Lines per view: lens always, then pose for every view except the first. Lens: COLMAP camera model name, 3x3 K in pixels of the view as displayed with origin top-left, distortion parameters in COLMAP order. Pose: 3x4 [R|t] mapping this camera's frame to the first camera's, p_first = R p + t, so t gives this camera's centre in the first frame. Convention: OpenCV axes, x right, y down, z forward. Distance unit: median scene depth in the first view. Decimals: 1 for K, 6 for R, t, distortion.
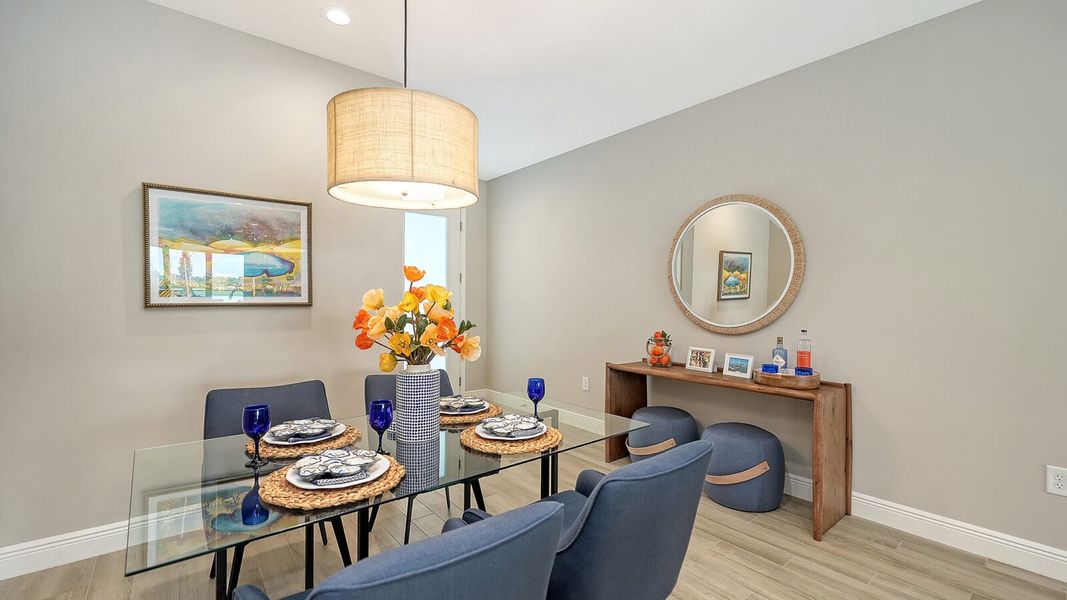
lens RADIAL K [[444.9, 0, 532.7], [0, 444.9, 305.6], [0, 0, 1]] dist [0.003907, 0.000161]
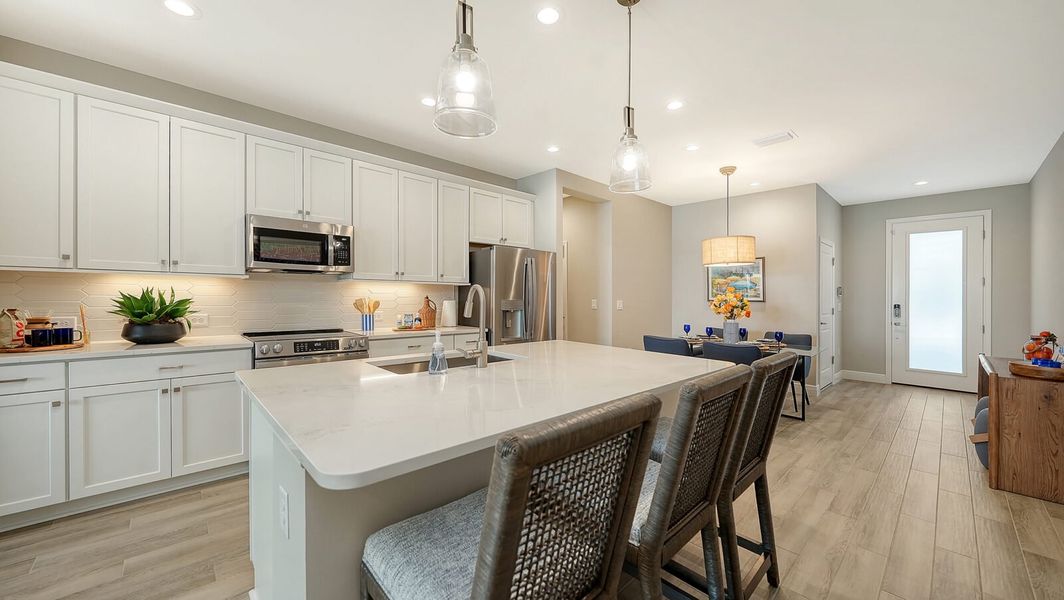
lens RADIAL K [[388.1, 0, 515.3], [0, 388.1, 292.4], [0, 0, 1]] dist [-0.006785, 0.000123]
pose [[0.037990, -0.014098, -0.999179, 1.463223], [-0.023110, 0.999621, -0.014982, 0.012575], [0.999011, 0.023660, 0.037650, -0.356063]]
